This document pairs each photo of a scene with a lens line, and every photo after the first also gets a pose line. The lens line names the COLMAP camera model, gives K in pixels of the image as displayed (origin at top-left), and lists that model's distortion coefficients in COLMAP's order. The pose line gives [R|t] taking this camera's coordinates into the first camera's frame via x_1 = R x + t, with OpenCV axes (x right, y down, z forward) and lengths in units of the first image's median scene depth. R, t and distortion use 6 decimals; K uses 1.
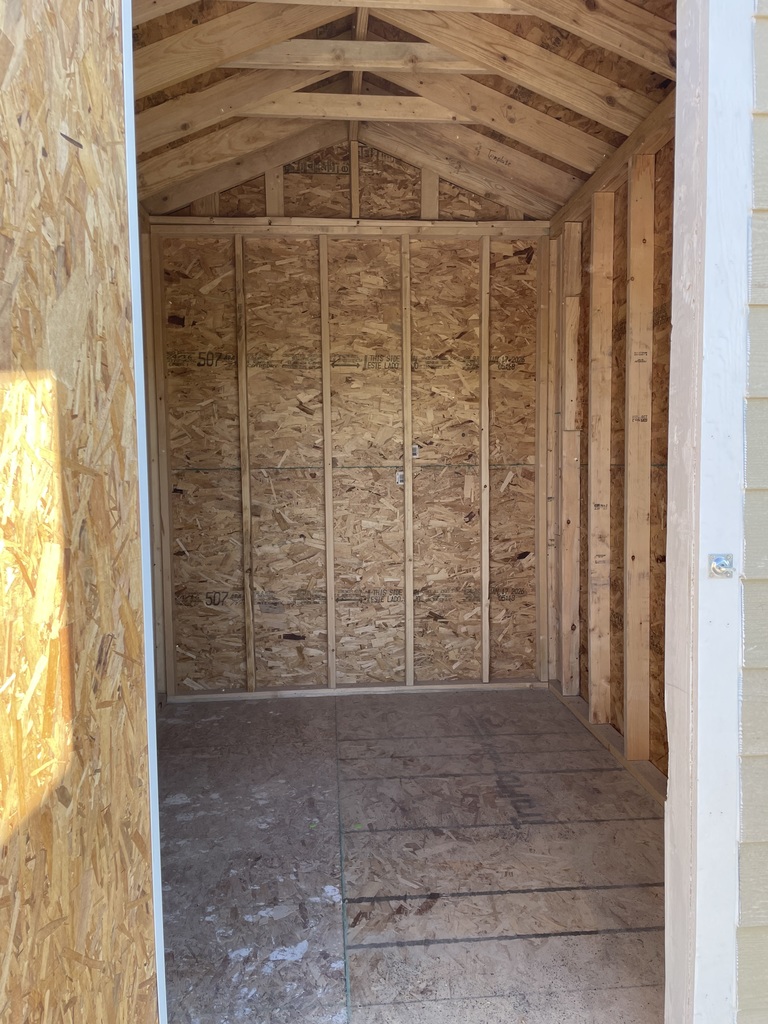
lens RADIAL K [[771.3, 0, 384.0], [0, 771.3, 512.0], [0, 0, 1]] dist [0.091234, -0.130696]
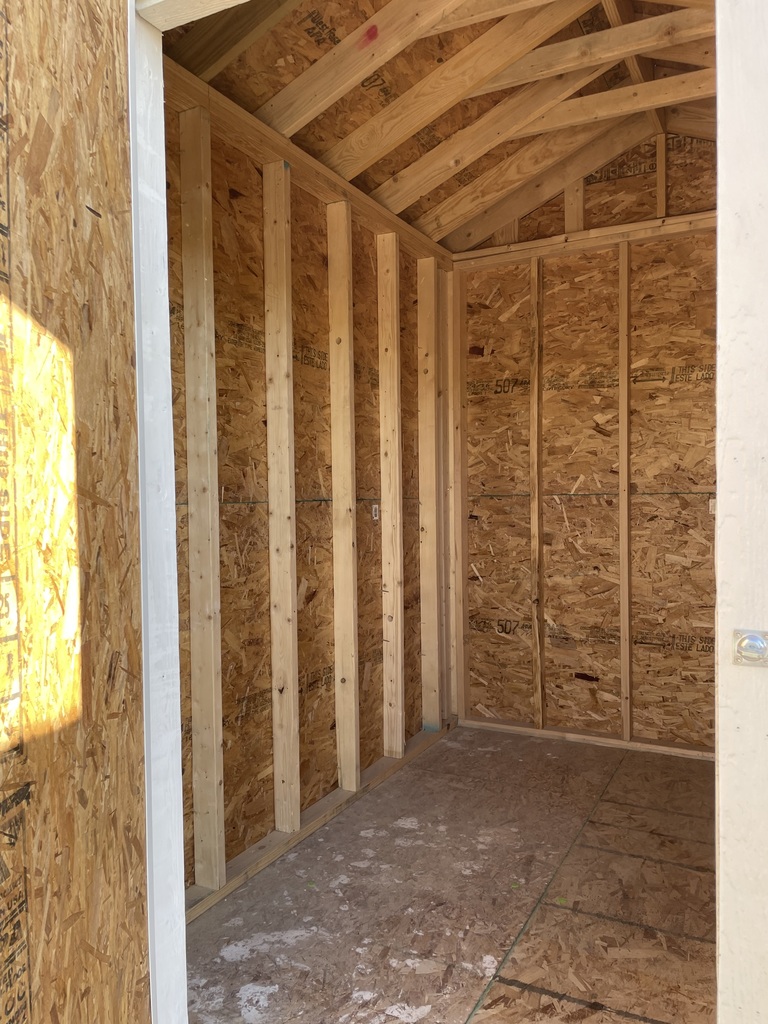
lens RADIAL K [[772.2, 0, 391.4], [0, 772.2, 506.5], [0, 0, 1]] dist [0.097767, -0.121181]
pose [[0.851669, 0.011276, -0.523958, 0.174437], [-0.030831, 0.999115, -0.028613, -0.008344], [0.523172, 0.040523, 0.851263, 0.079468]]
